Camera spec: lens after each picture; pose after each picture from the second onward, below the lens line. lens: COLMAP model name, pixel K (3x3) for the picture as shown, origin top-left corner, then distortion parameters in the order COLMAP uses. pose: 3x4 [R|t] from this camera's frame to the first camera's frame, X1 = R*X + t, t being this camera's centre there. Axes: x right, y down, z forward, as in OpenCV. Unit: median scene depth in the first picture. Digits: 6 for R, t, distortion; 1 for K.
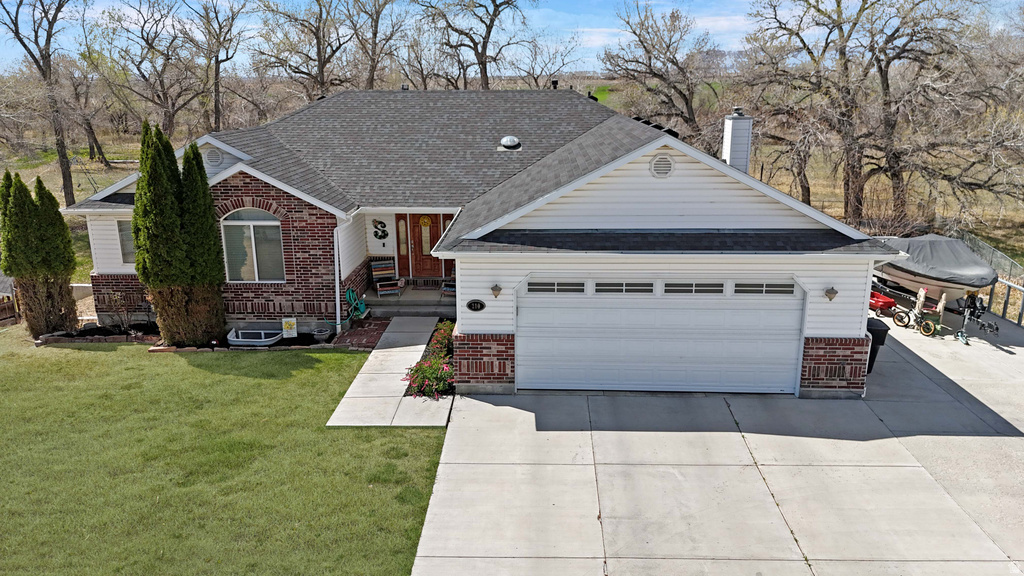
lens RADIAL K [[753.1, 0, 514.0], [0, 753.1, 288.7], [0, 0, 1]] dist [0.068876, -0.060498]
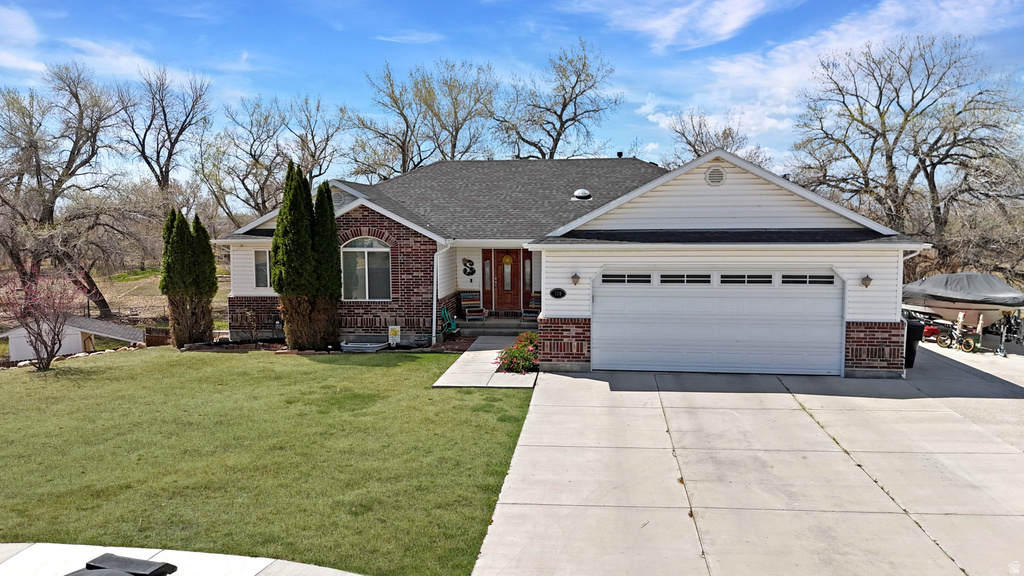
lens RADIAL K [[753.1, 0, 515.5], [0, 753.1, 290.5], [0, 0, 1]] dist [0.068876, -0.060498]
pose [[0.997276, 0.007535, -0.073378, -0.024412], [-0.020269, 0.984469, -0.174386, 0.178276], [0.070924, 0.175398, 0.981940, -0.134608]]
